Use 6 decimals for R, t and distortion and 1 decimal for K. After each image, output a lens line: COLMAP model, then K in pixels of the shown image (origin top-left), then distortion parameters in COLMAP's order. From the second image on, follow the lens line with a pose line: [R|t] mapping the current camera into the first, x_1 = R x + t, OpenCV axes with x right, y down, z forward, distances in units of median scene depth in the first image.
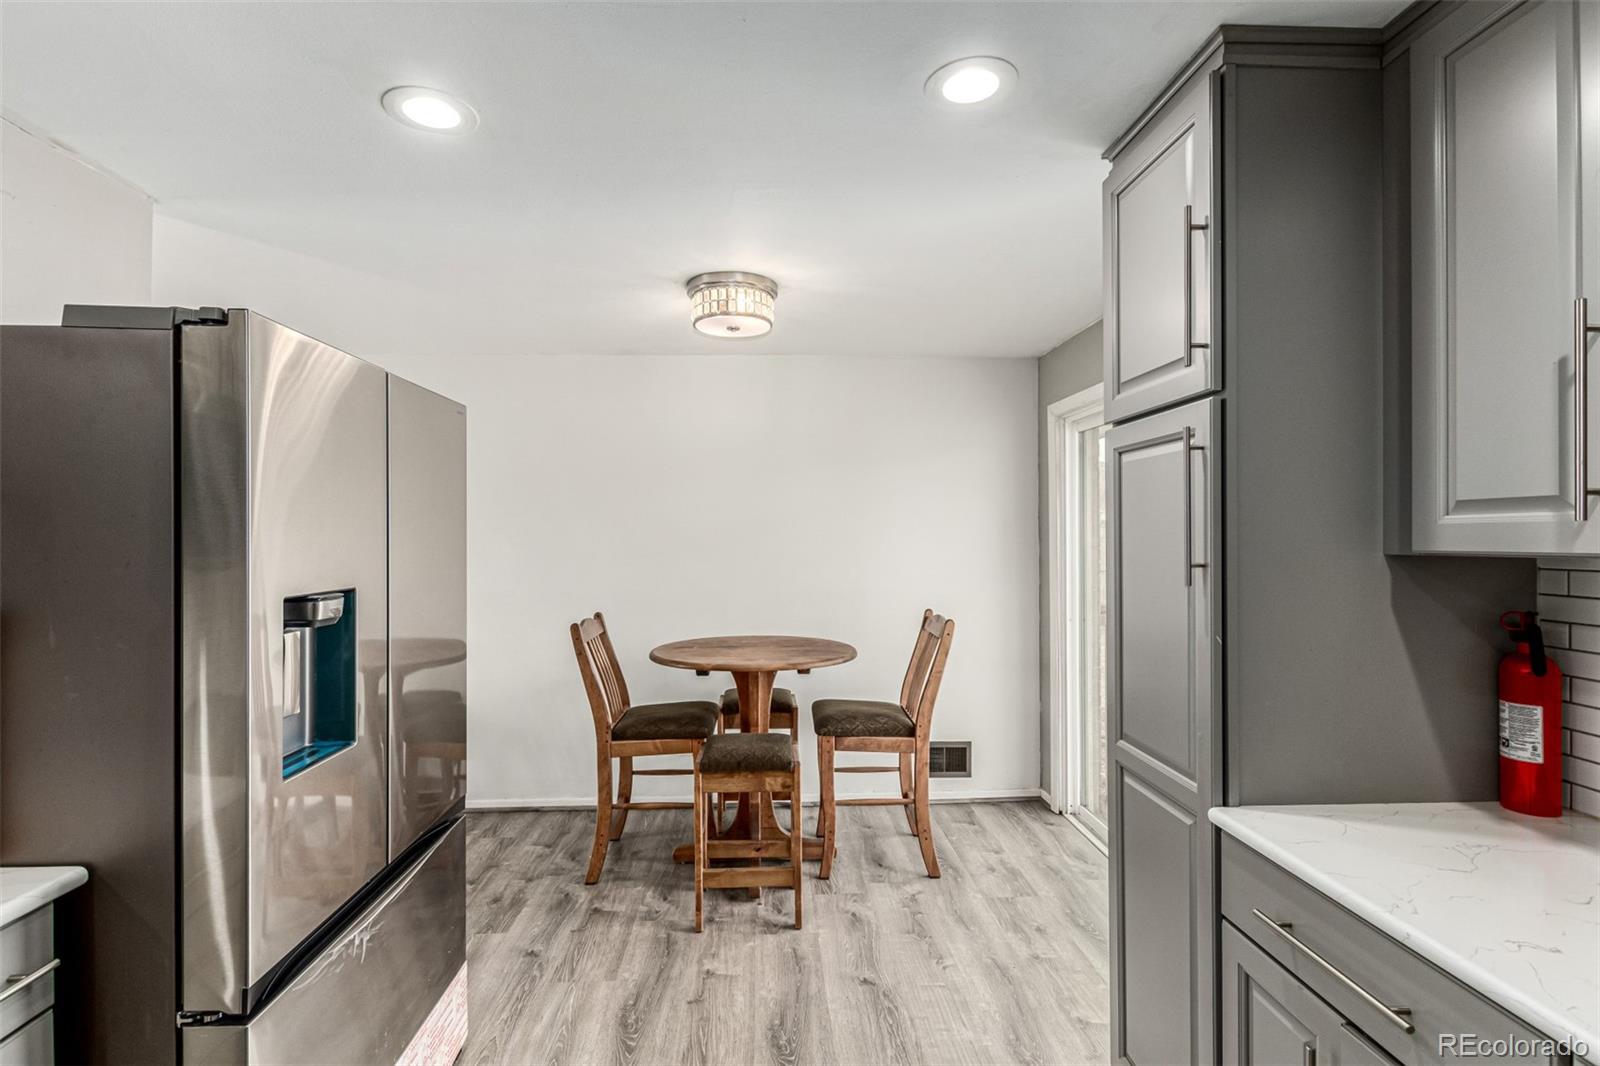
lens RADIAL K [[759.9, 0, 797.7], [0, 759.9, 529.5], [0, 0, 1]] dist [0.004639, -0.001544]
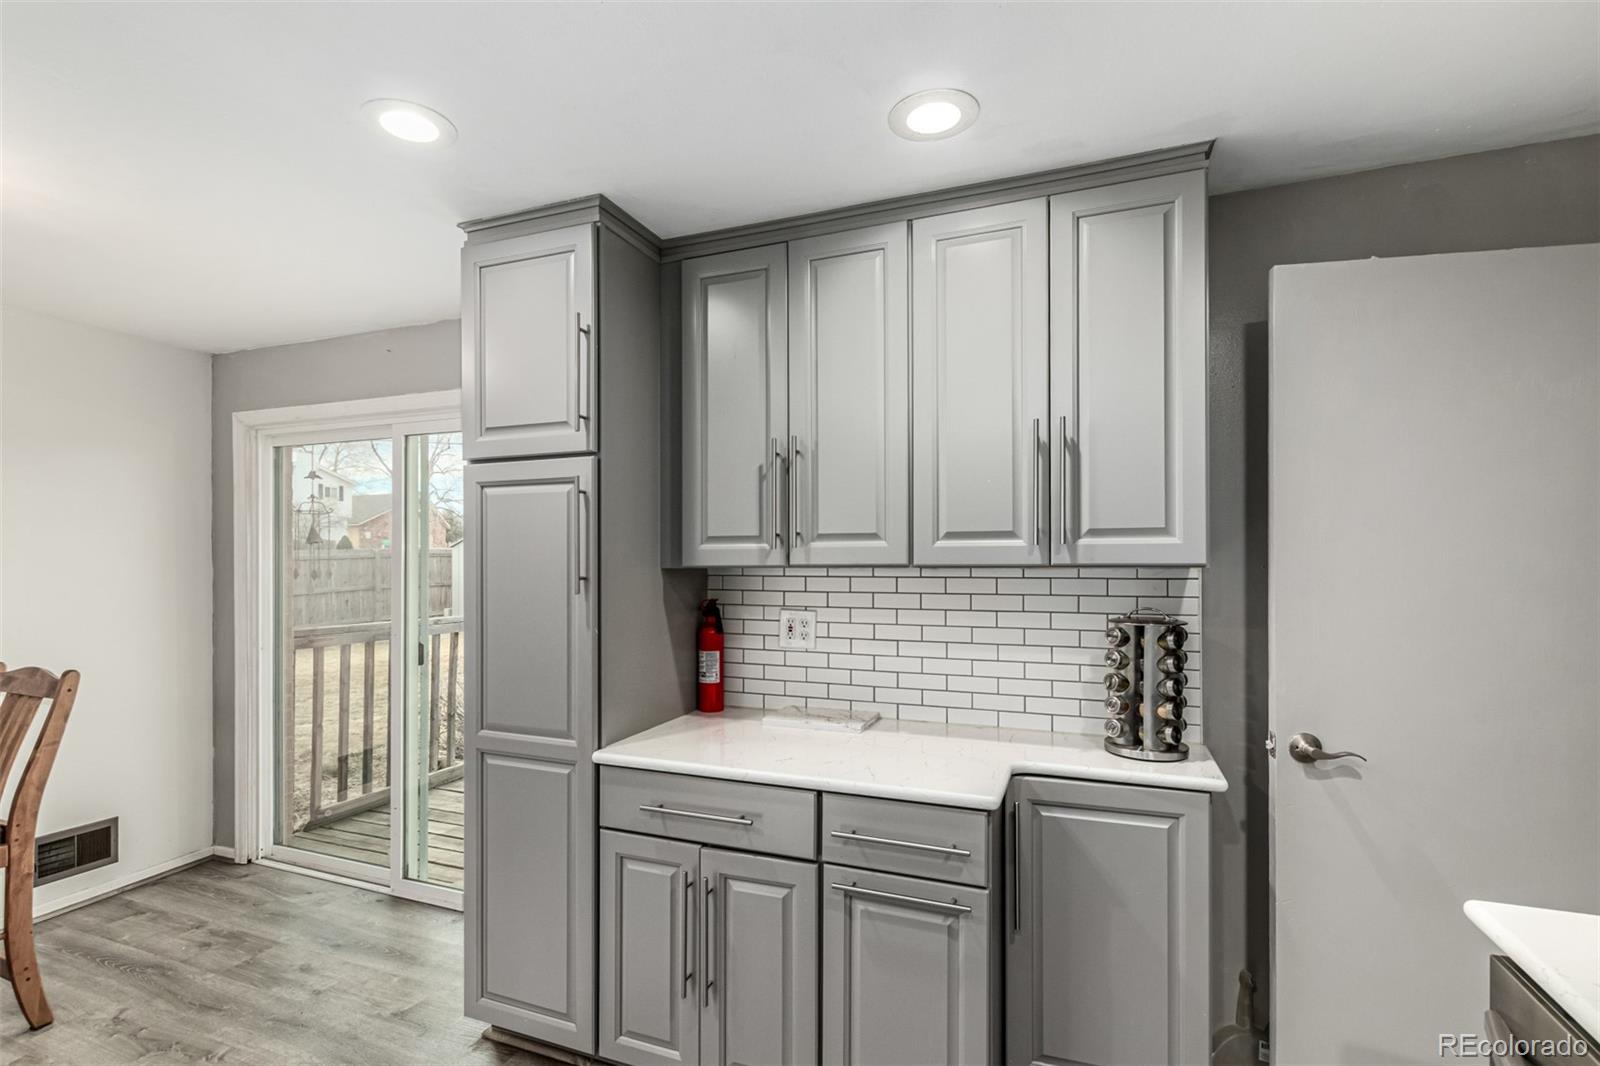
lens RADIAL K [[728.9, 0, 800.6], [0, 728.9, 549.5], [0, 0, 1]] dist [-0.000714, -0.001770]
pose [[0.405498, 0.011366, 0.914025, -0.415102], [-0.005918, 0.999934, -0.009809, 0.005429], [-0.914077, -0.001432, 0.405539, 0.092376]]
